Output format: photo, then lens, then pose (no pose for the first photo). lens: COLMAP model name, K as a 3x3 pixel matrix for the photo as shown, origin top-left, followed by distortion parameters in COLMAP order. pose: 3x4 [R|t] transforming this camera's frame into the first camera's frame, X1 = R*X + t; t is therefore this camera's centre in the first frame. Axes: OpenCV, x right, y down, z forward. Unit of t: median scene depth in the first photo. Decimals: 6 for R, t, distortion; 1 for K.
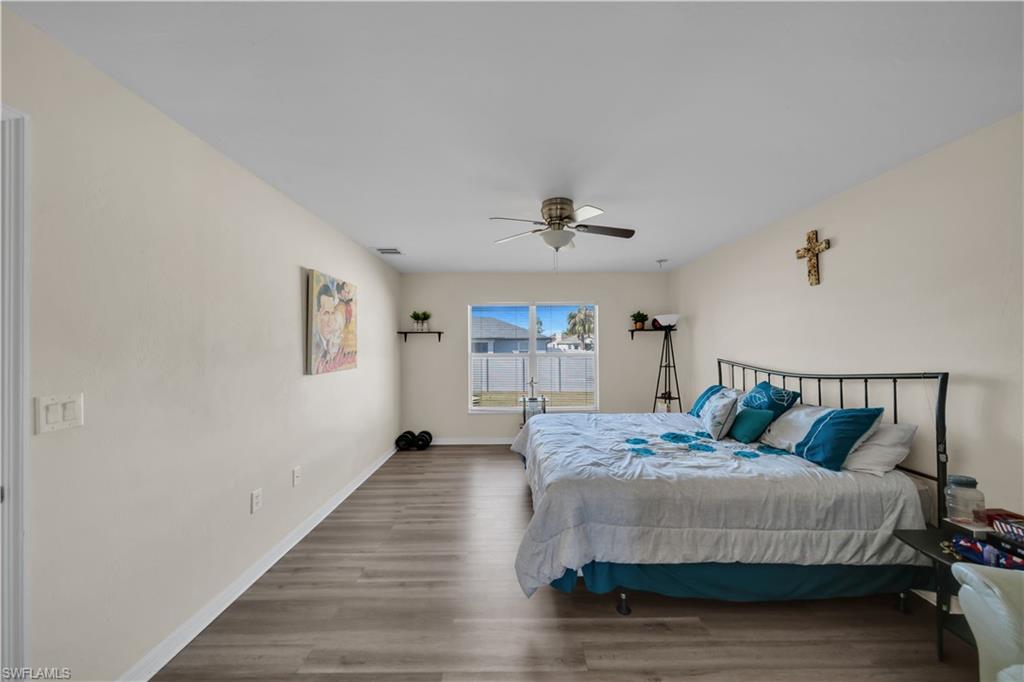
lens RADIAL K [[359.5, 0, 512.9], [0, 359.5, 345.9], [0, 0, 1]] dist [-0.000256, 0.000035]
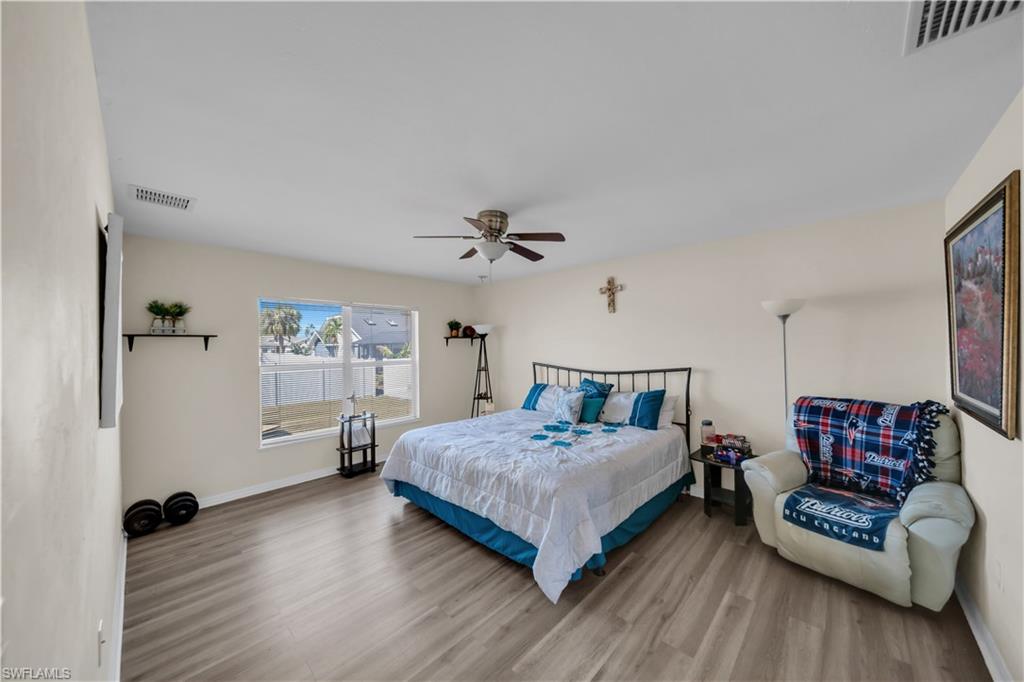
lens RADIAL K [[359.5, 0, 512.9], [0, 359.5, 345.9], [0, 0, 1]] dist [-0.000256, 0.000035]
pose [[0.682373, -0.001910, 0.731001, -0.572620], [0.005238, 0.999984, -0.002277, -0.028148], [-0.730985, 0.005383, 0.682372, 0.271327]]
